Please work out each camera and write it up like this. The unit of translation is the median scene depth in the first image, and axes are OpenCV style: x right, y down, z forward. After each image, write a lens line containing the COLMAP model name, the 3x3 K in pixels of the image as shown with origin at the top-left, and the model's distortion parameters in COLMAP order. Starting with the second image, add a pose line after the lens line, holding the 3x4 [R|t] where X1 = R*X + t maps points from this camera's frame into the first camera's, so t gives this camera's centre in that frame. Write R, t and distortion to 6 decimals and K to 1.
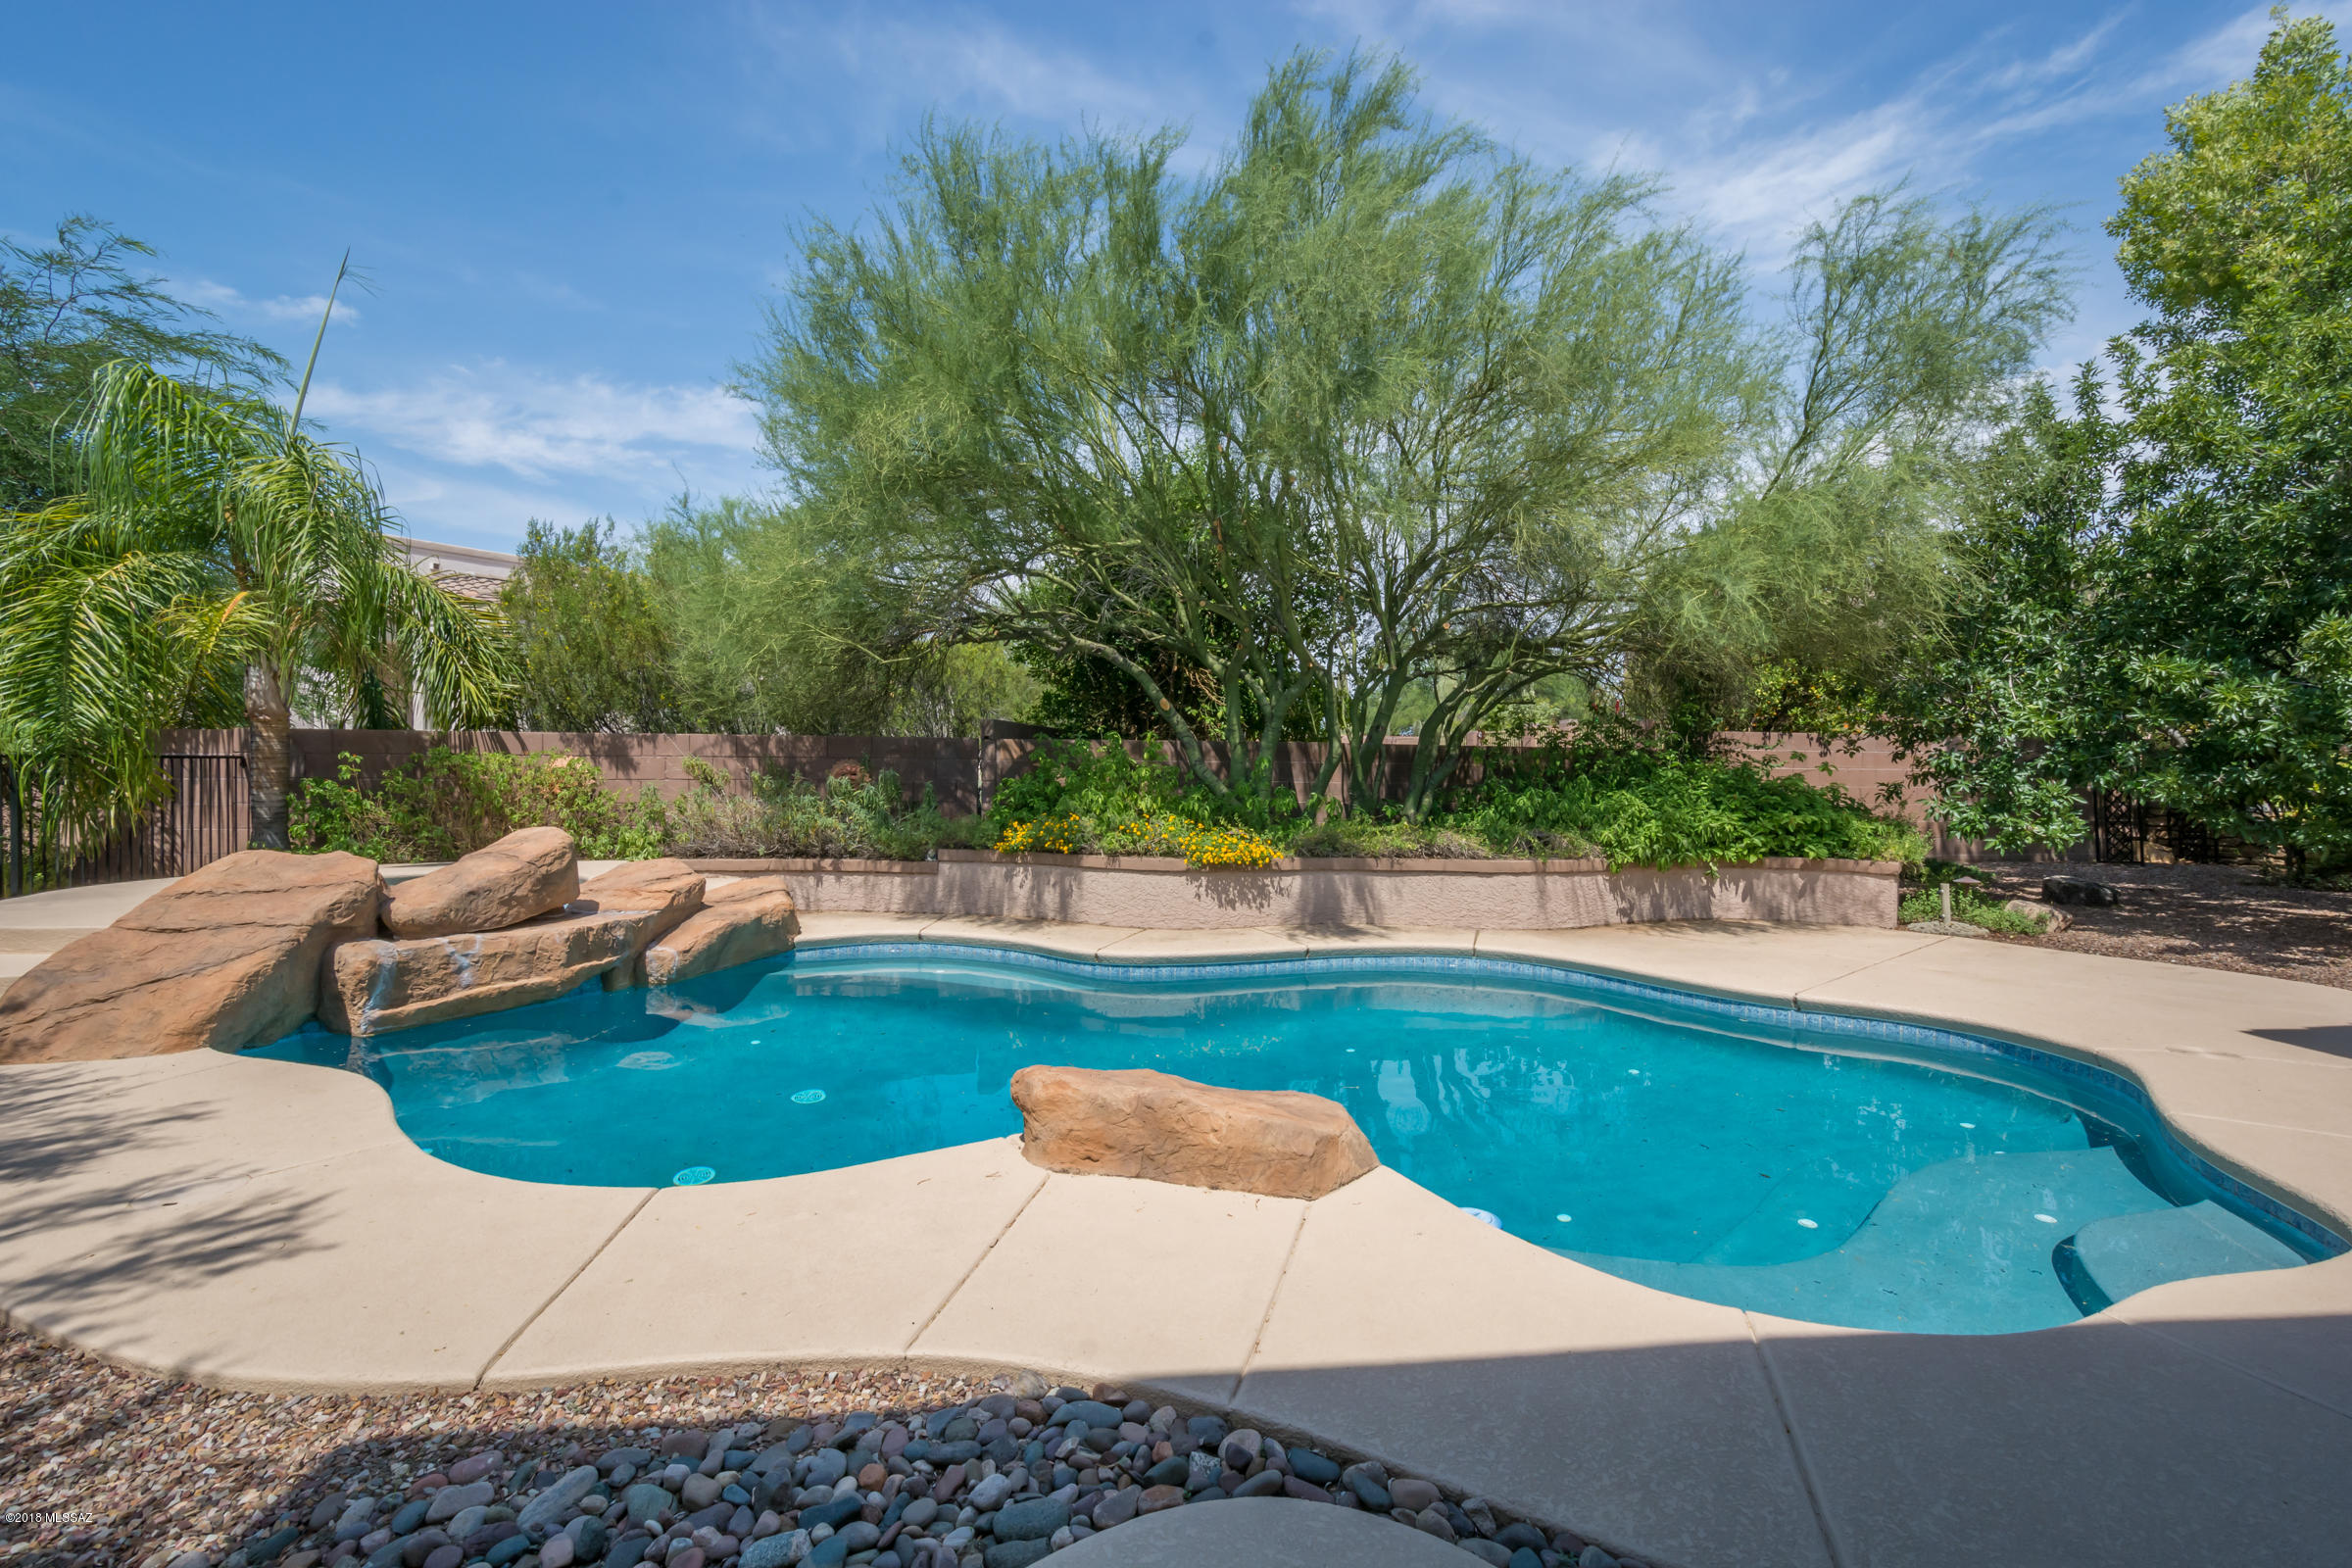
lens RADIAL K [[1017.9, 0, 1194.0], [0, 1017.9, 780.5], [0, 0, 1]] dist [0.026702, -0.016152]
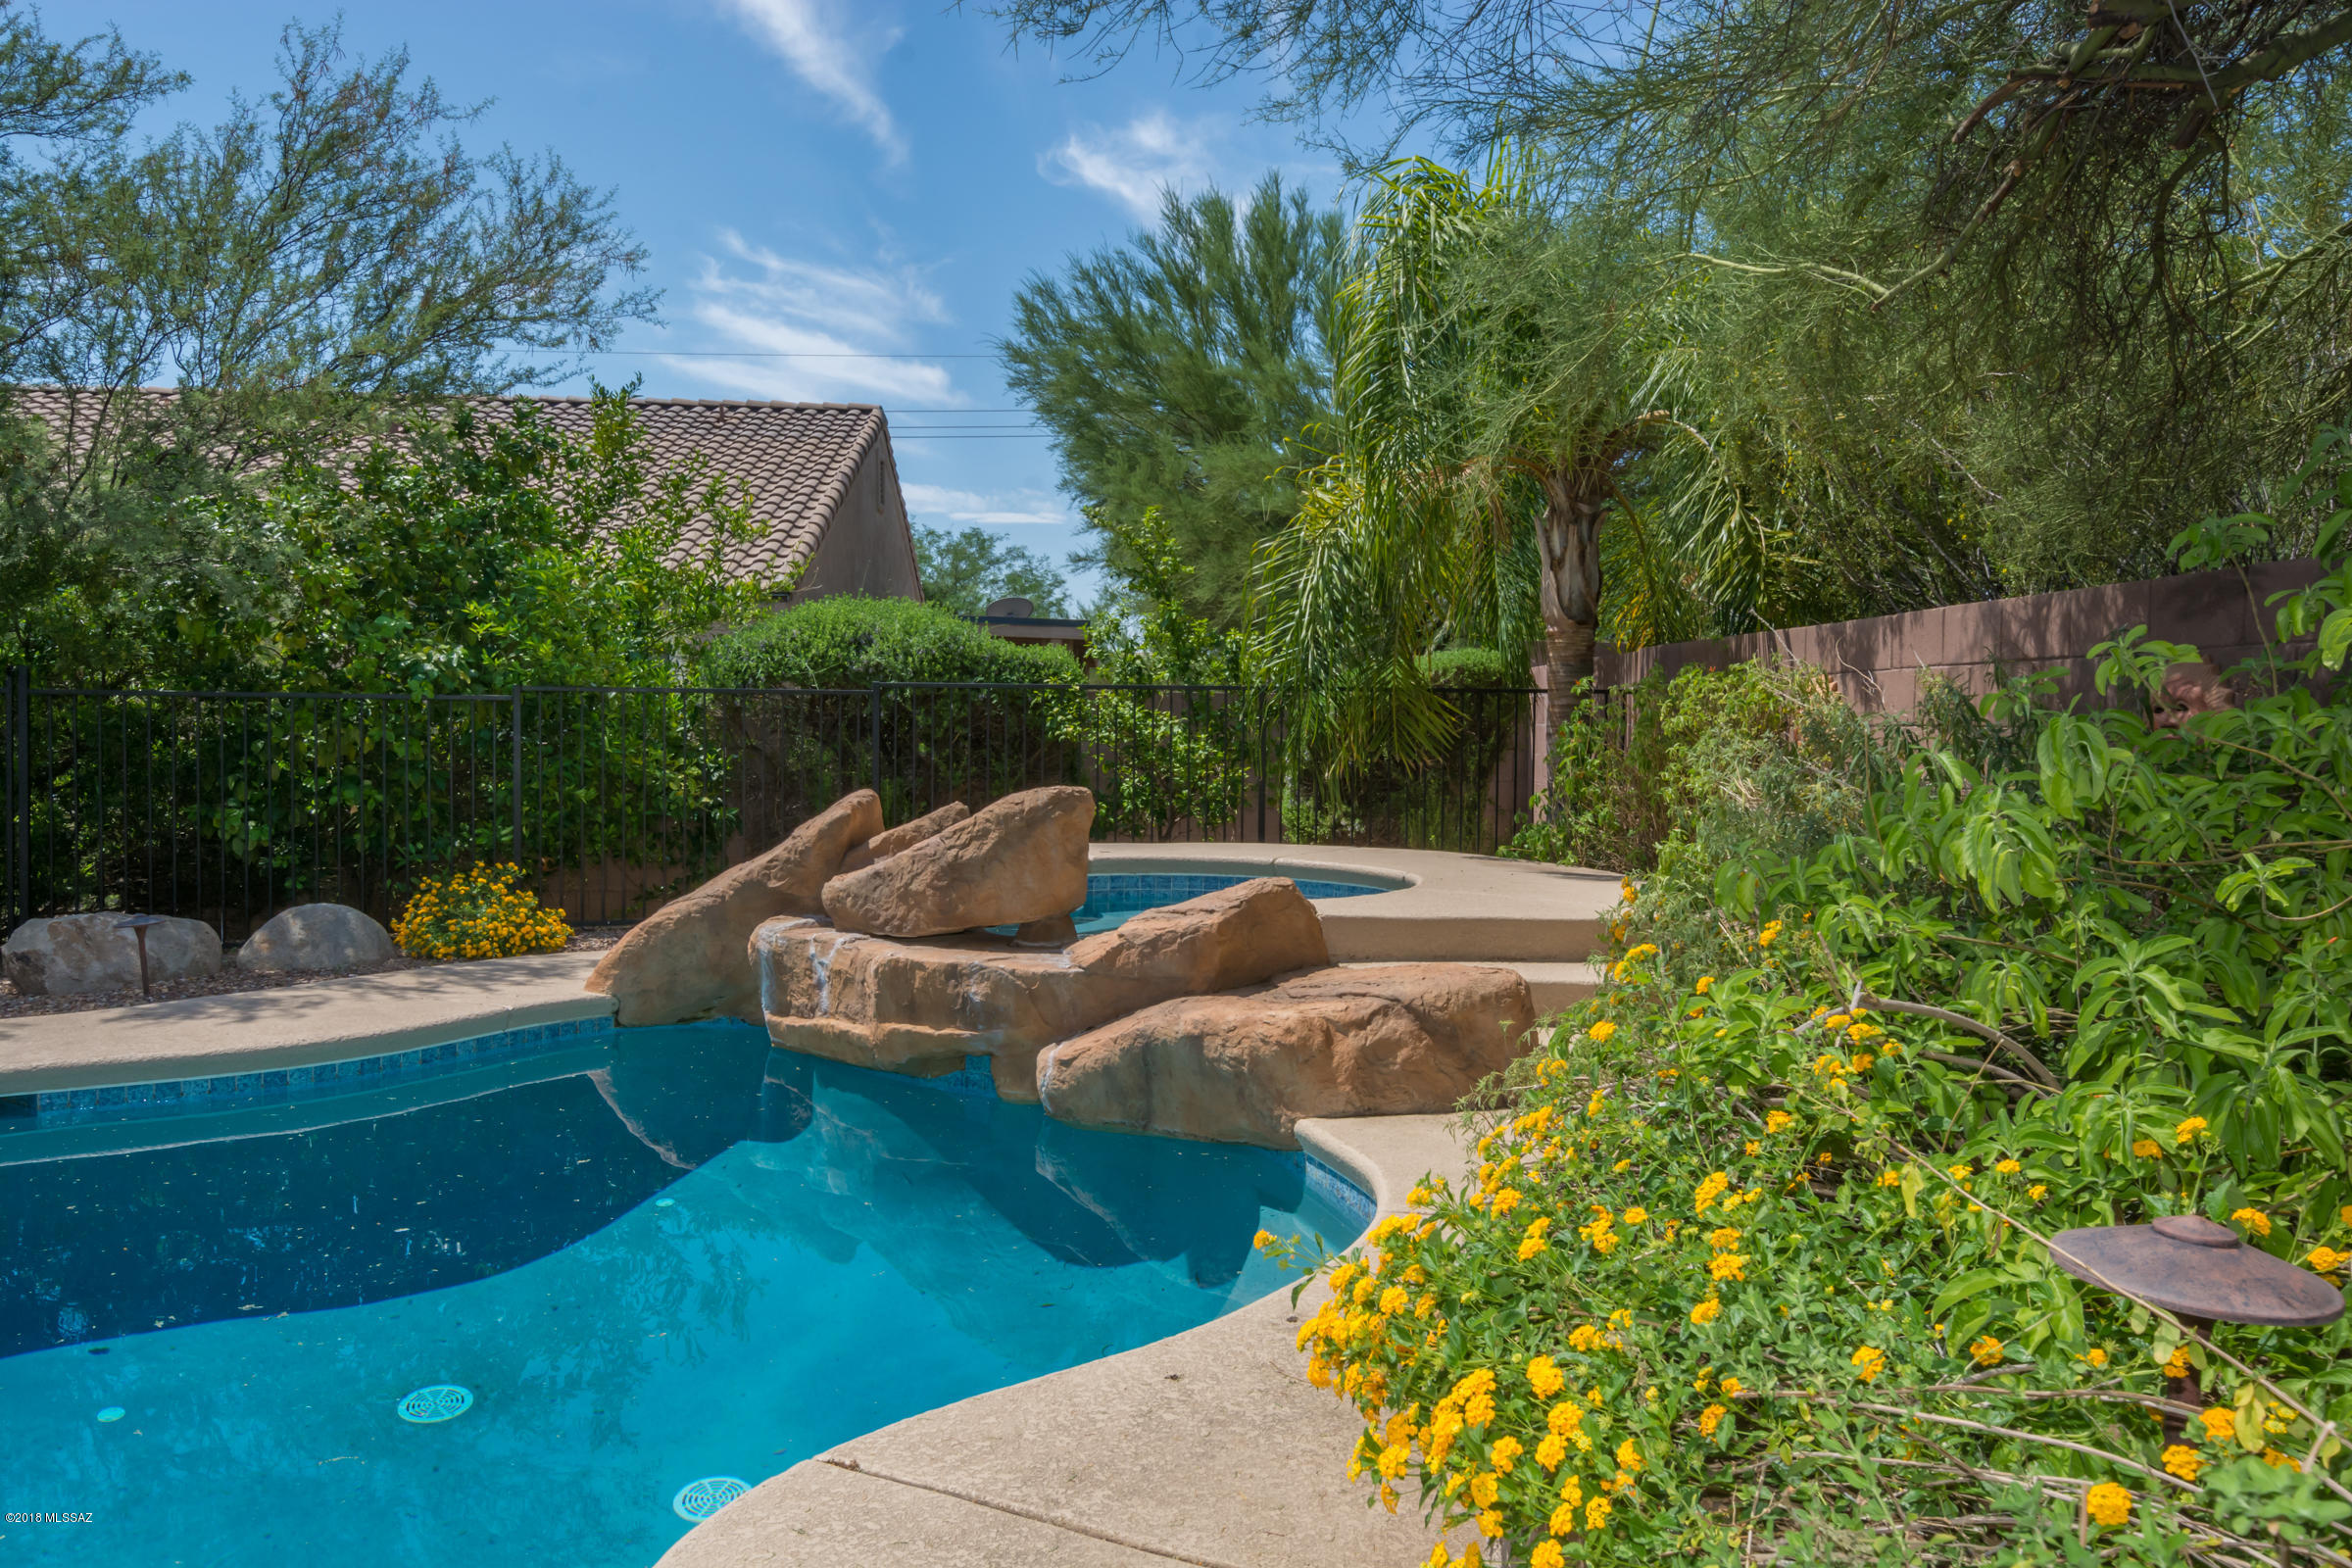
lens RADIAL K [[1670.5, 0, 1176.0], [0, 1670.5, 784.0], [0, 0, 1]] dist [0.046924, -0.001945]
pose [[-0.190286, 0.030579, -0.981252, 0.210145], [-0.024640, 0.999051, 0.035912, 0.008145], [0.981419, 0.031012, -0.189352, 1.016972]]
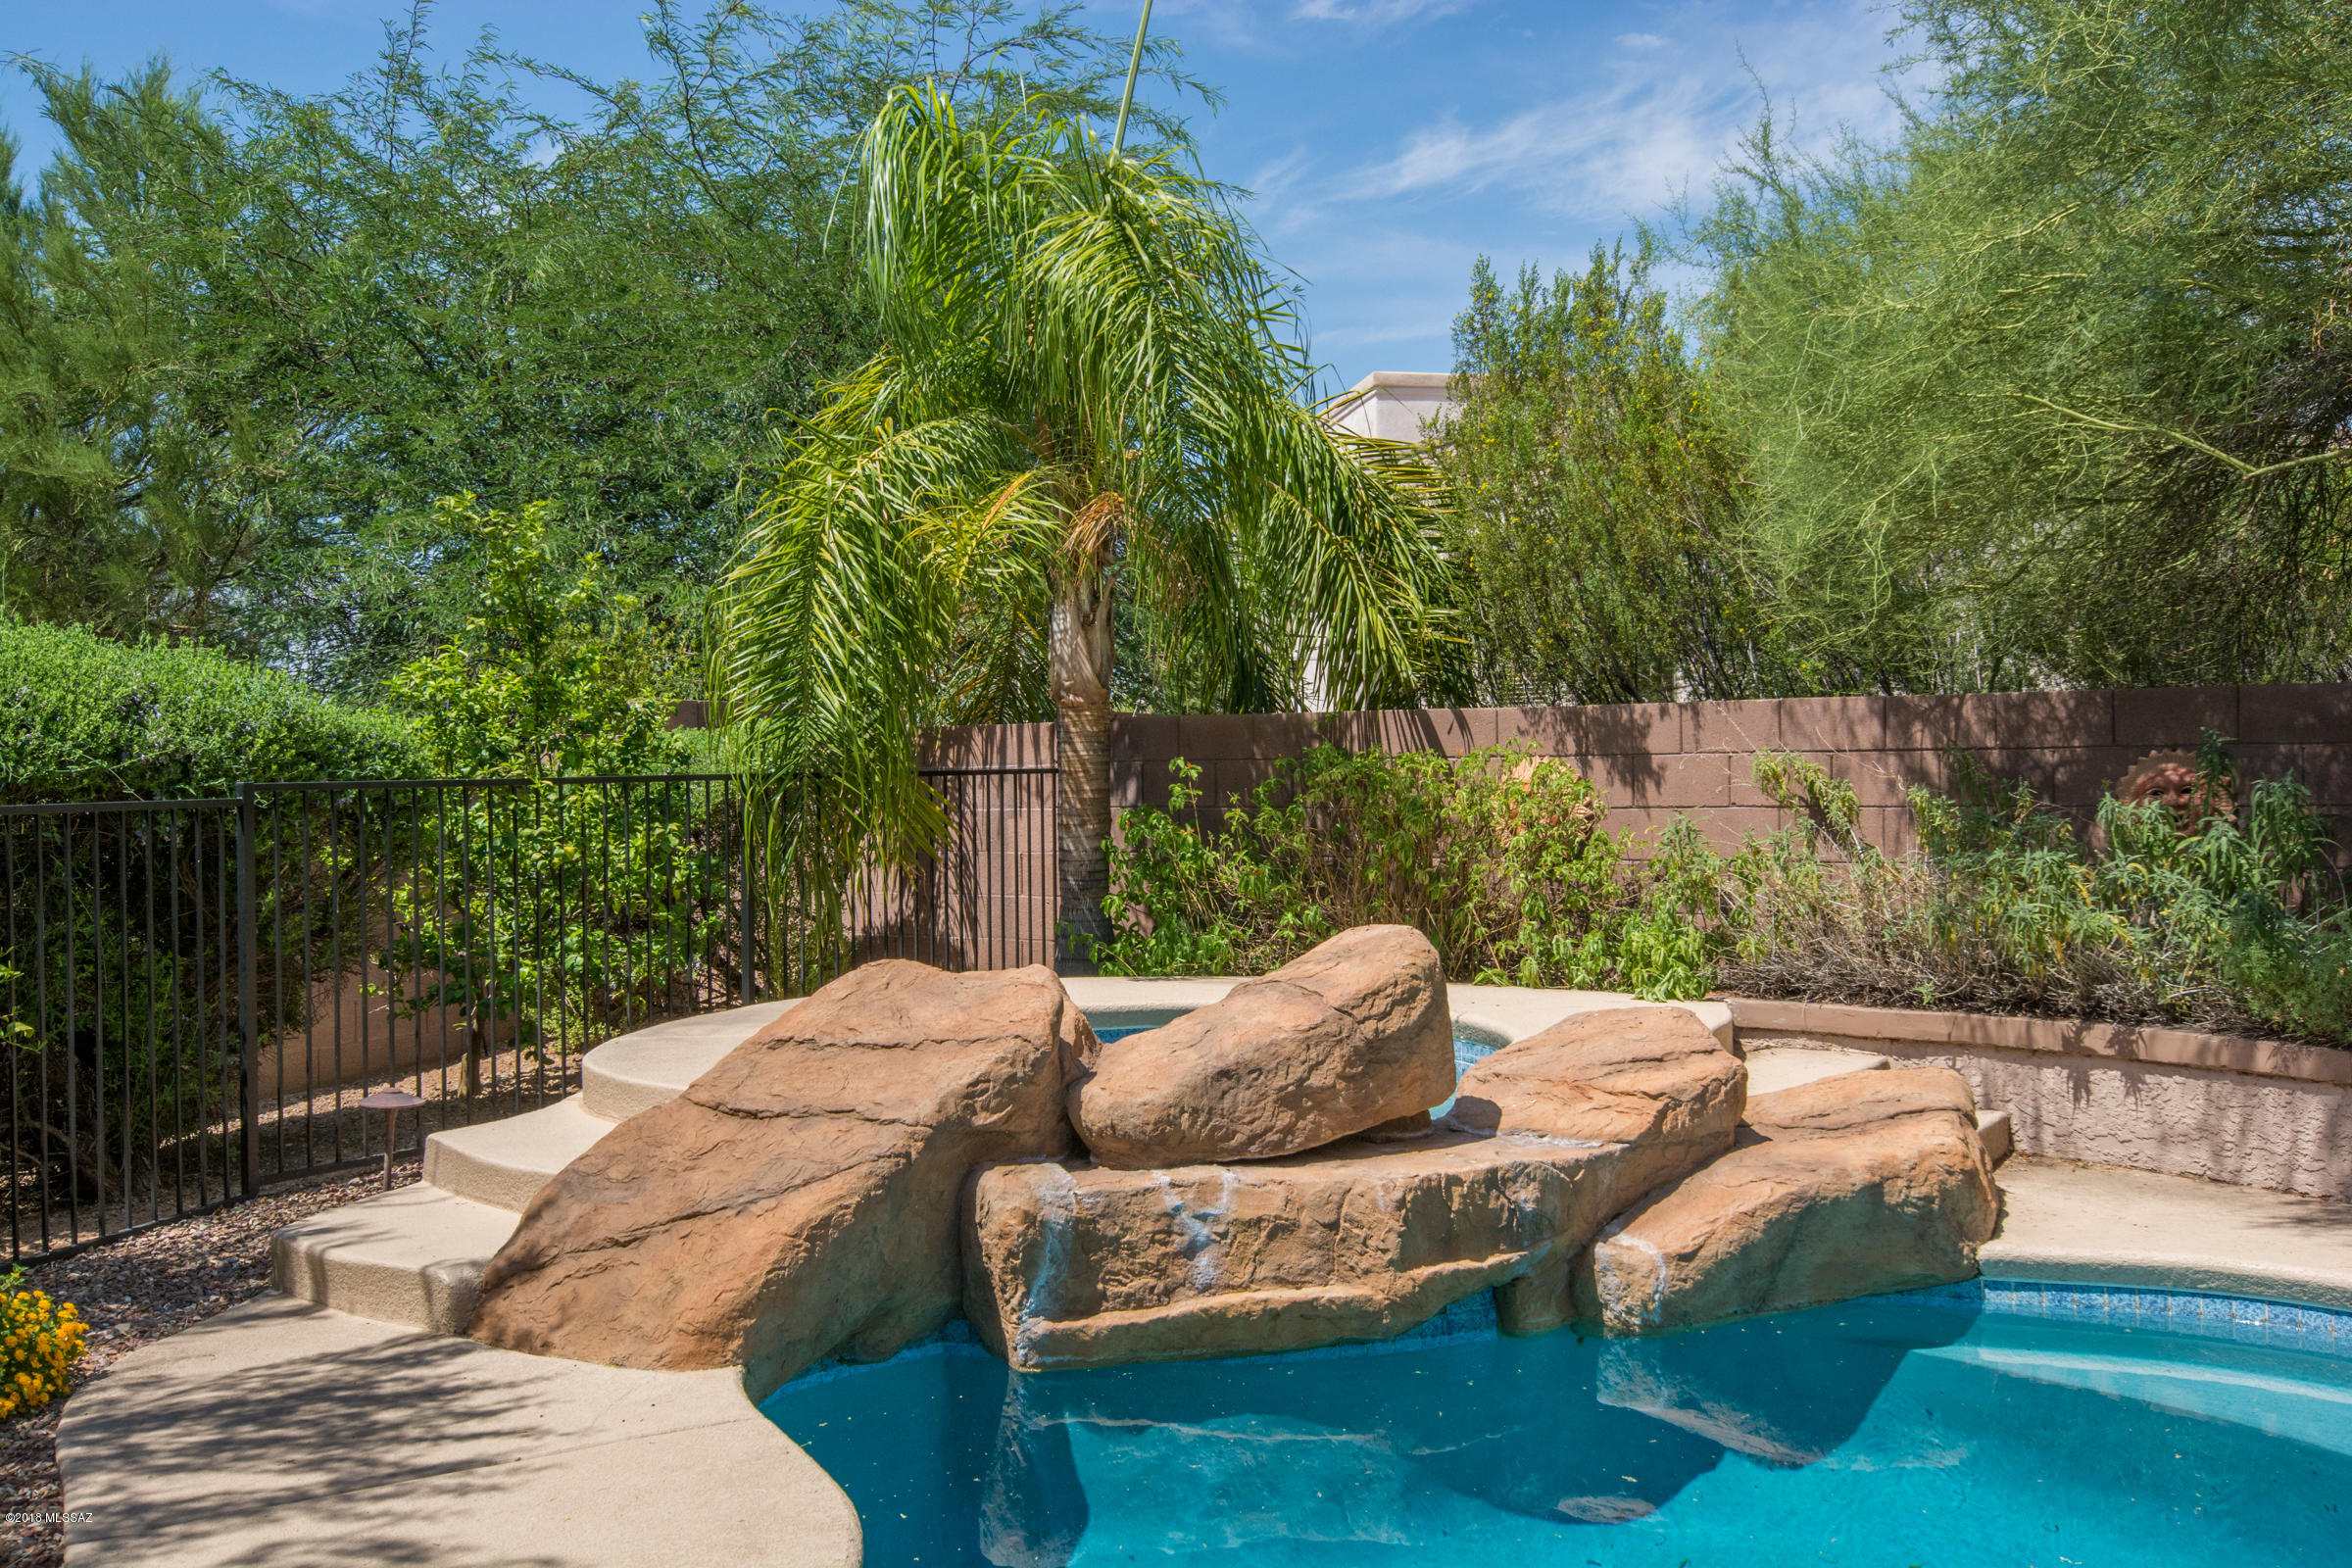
lens RADIAL K [[2173.8, 0, 1205.1], [0, 2173.8, 743.3], [0, 0, 1]] dist [0.048053, 0.006303]
pose [[0.703089, -0.022607, -0.710743, -0.024943], [0.007285, 0.999671, -0.024591, -0.007973], [0.711065, 0.012112, 0.703022, 0.241614]]
